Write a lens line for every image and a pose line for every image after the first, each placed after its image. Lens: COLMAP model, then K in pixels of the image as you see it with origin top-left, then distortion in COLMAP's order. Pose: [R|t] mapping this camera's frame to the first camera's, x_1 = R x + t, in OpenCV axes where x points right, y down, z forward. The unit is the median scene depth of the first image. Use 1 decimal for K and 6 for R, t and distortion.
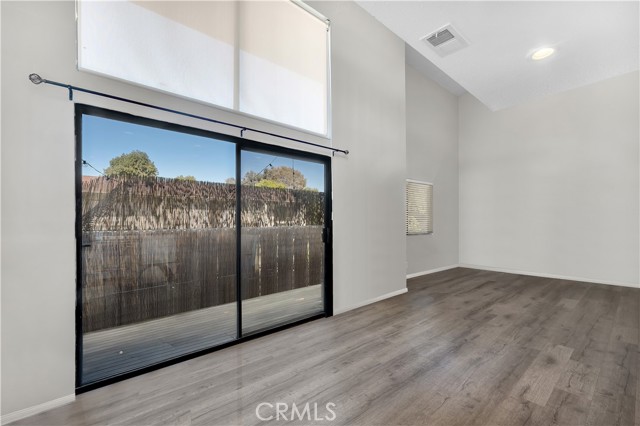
lens RADIAL K [[271.4, 0, 319.3], [0, 271.4, 219.8], [0, 0, 1]] dist [-0.000126, 0.000061]
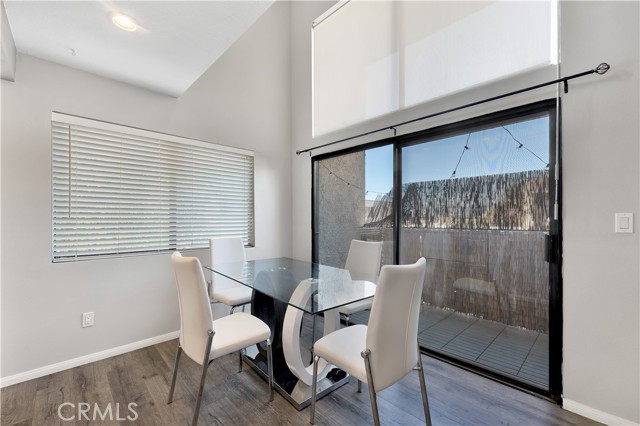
lens RADIAL K [[264.7, 0, 317.8], [0, 264.7, 218.9], [0, 0, 1]] dist [0.003147, 0.000337]
pose [[0.057055, 0.003822, -0.998364, 0.657160], [0.000722, 0.999992, 0.003869, -0.003796], [0.998371, -0.000941, 0.057052, 0.647891]]
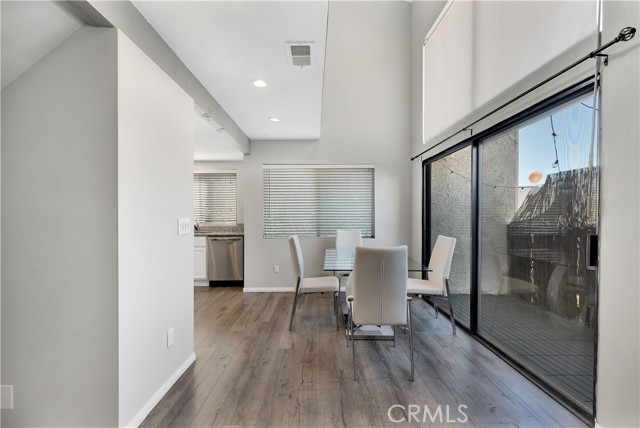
lens RADIAL K [[264.7, 0, 317.8], [0, 264.7, 219.9], [0, 0, 1]] dist [0.003147, 0.000337]
pose [[-0.639943, 0.012407, -0.768322, 0.844154], [0.005400, 0.999918, 0.011648, -0.000689], [0.768404, 0.003305, -0.639957, 1.174815]]
